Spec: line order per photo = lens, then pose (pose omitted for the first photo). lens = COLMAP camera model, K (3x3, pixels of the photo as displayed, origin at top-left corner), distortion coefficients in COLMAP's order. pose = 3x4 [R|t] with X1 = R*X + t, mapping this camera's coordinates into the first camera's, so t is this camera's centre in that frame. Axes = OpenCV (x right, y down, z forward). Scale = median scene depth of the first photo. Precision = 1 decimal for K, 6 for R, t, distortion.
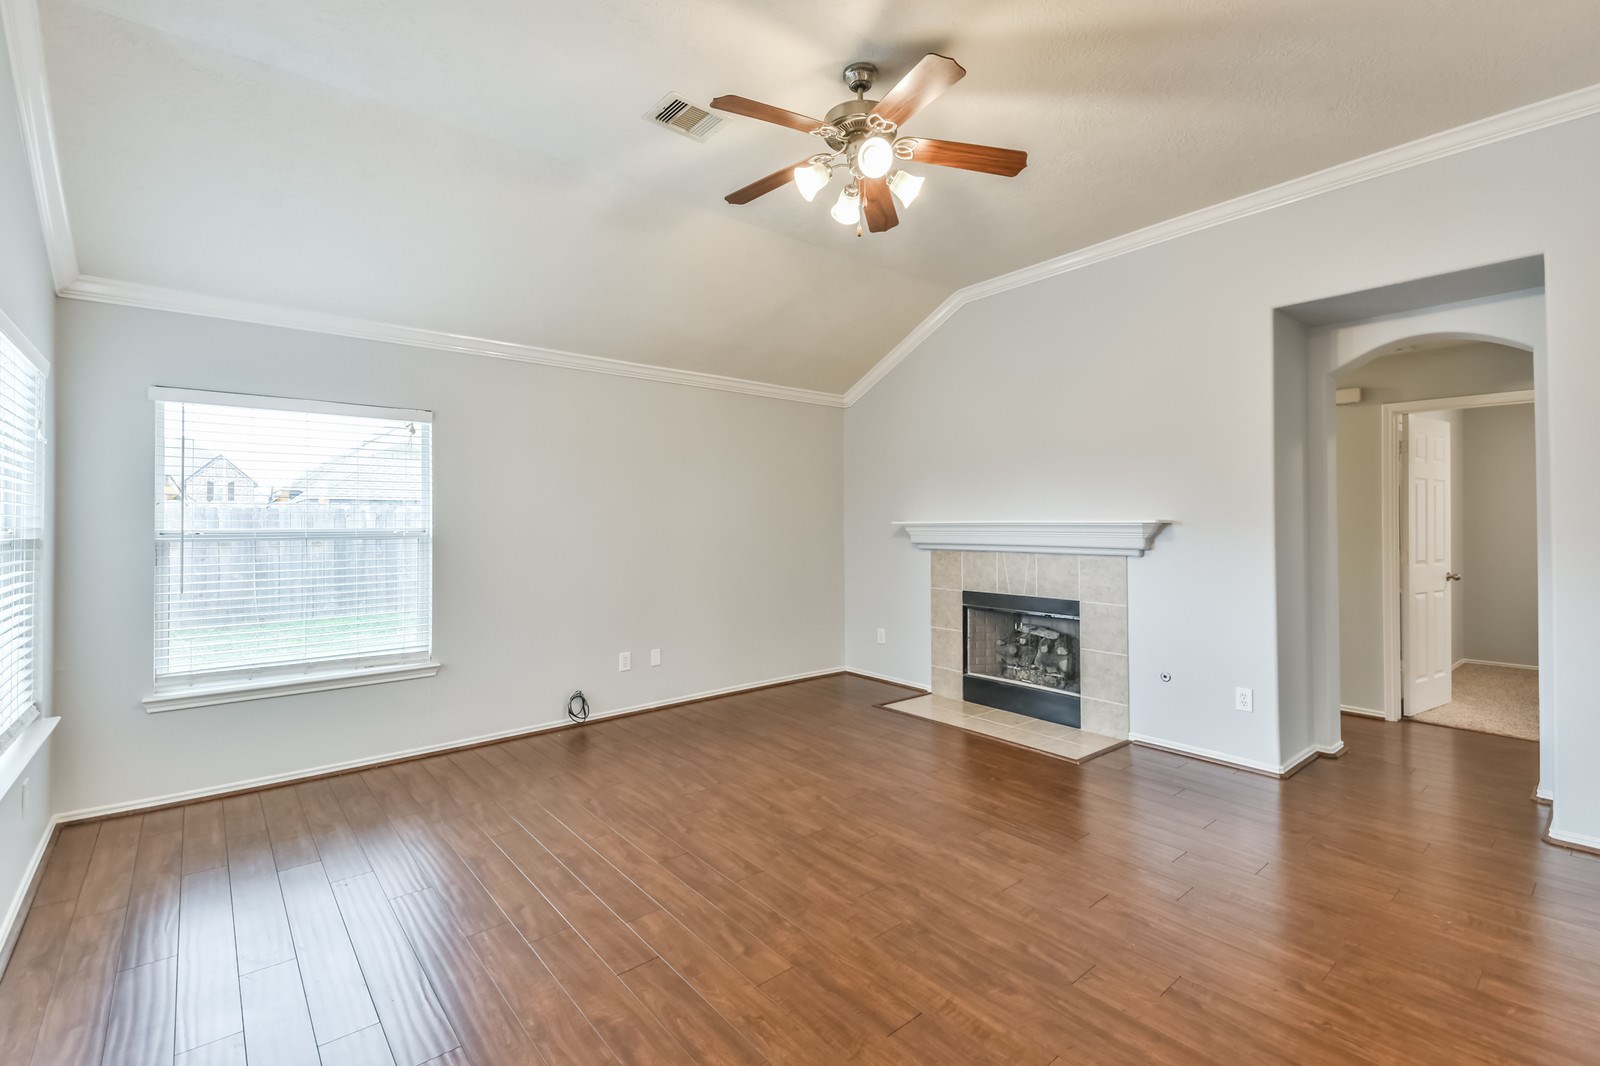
lens RADIAL K [[699.0, 0, 801.4], [0, 699.0, 517.0], [0, 0, 1]] dist [0.070184, -0.040632]
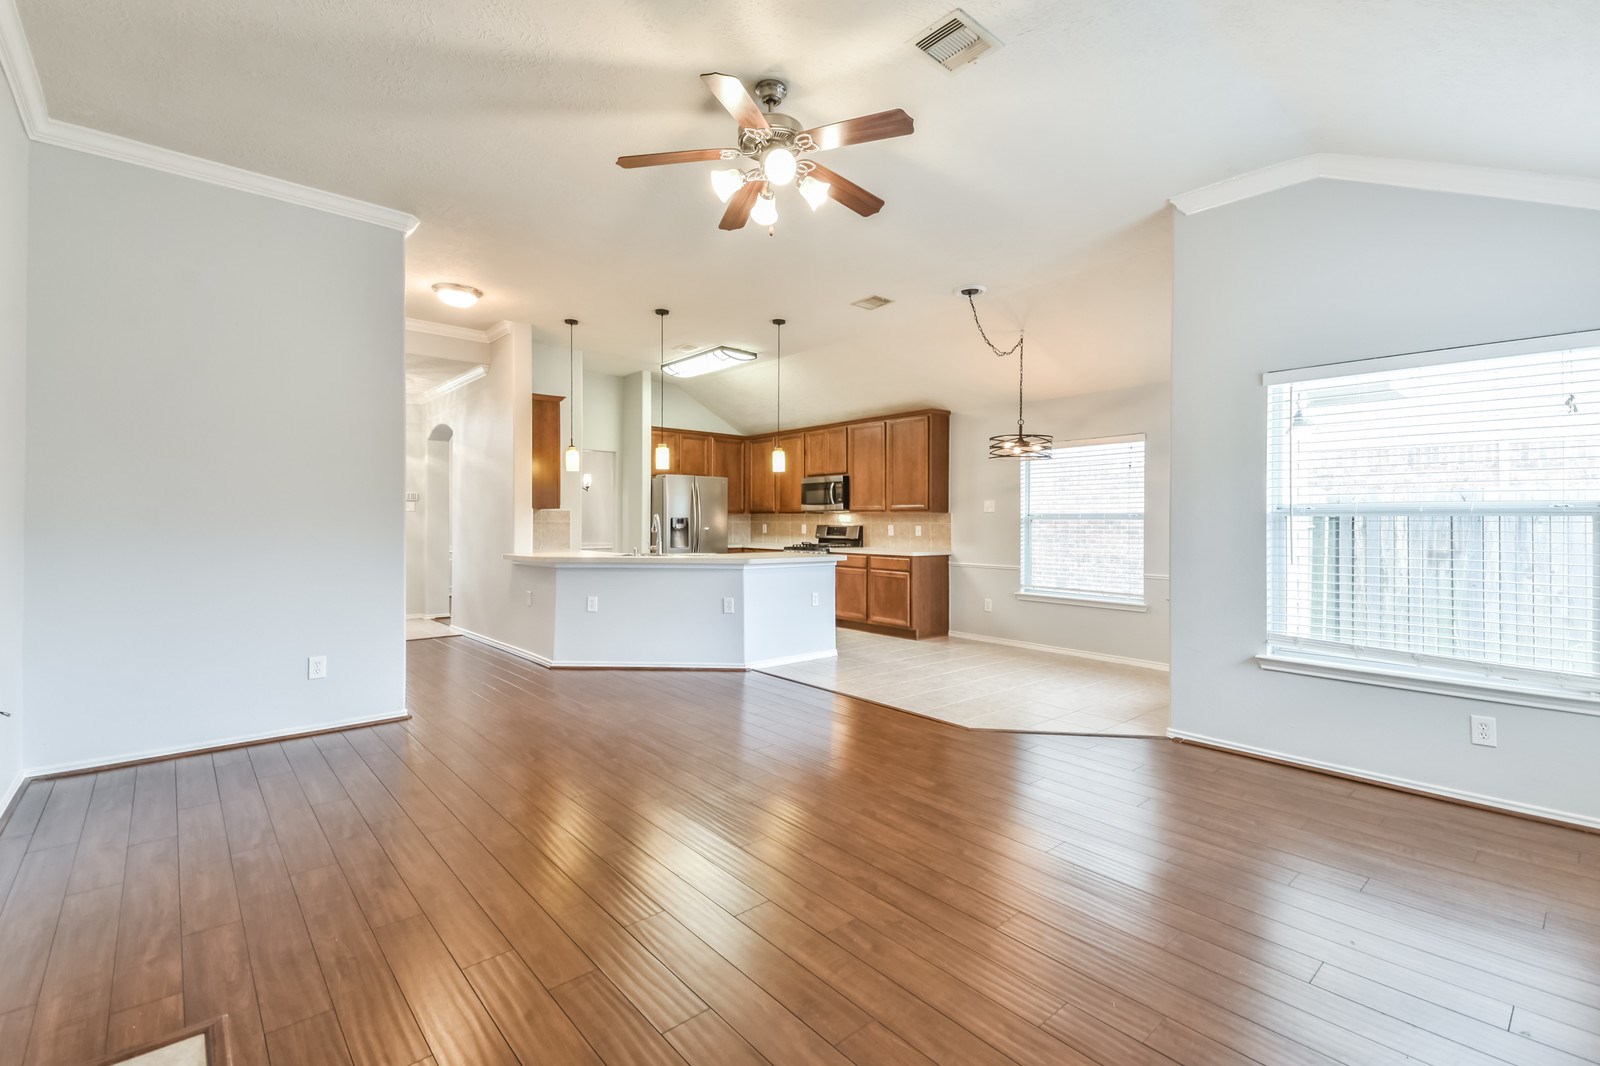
lens RADIAL K [[699.0, 0, 801.4], [0, 699.0, 517.0], [0, 0, 1]] dist [0.070184, -0.040632]
pose [[-0.999664, -0.003264, -0.025715, 0.037941], [-0.002937, 0.999915, -0.012714, 0.032716], [0.025754, -0.012634, -0.999588, 1.246040]]
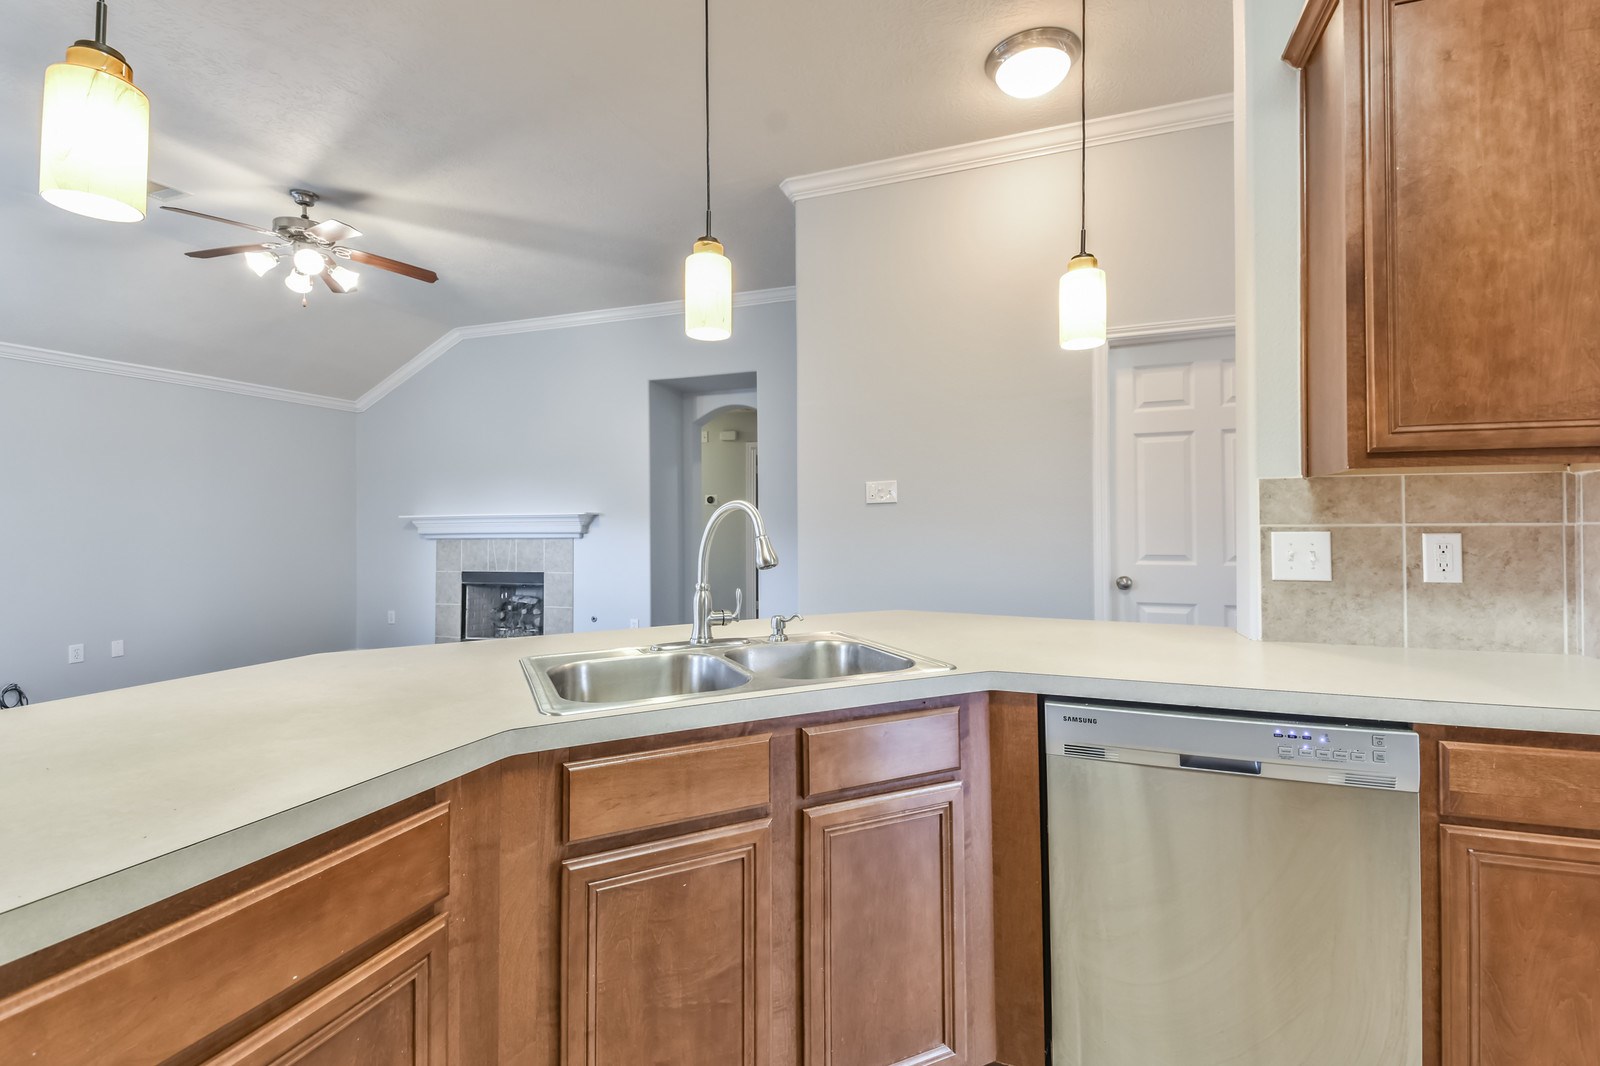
lens RADIAL K [[709.8, 0, 802.3], [0, 709.8, 516.4], [0, 0, 1]] dist [0.062820, -0.032021]
pose [[0.861626, 0.002418, 0.507538, 0.119299], [0.001562, 0.999971, -0.007414, 0.021214], [-0.507541, 0.007181, 0.861598, -0.449642]]
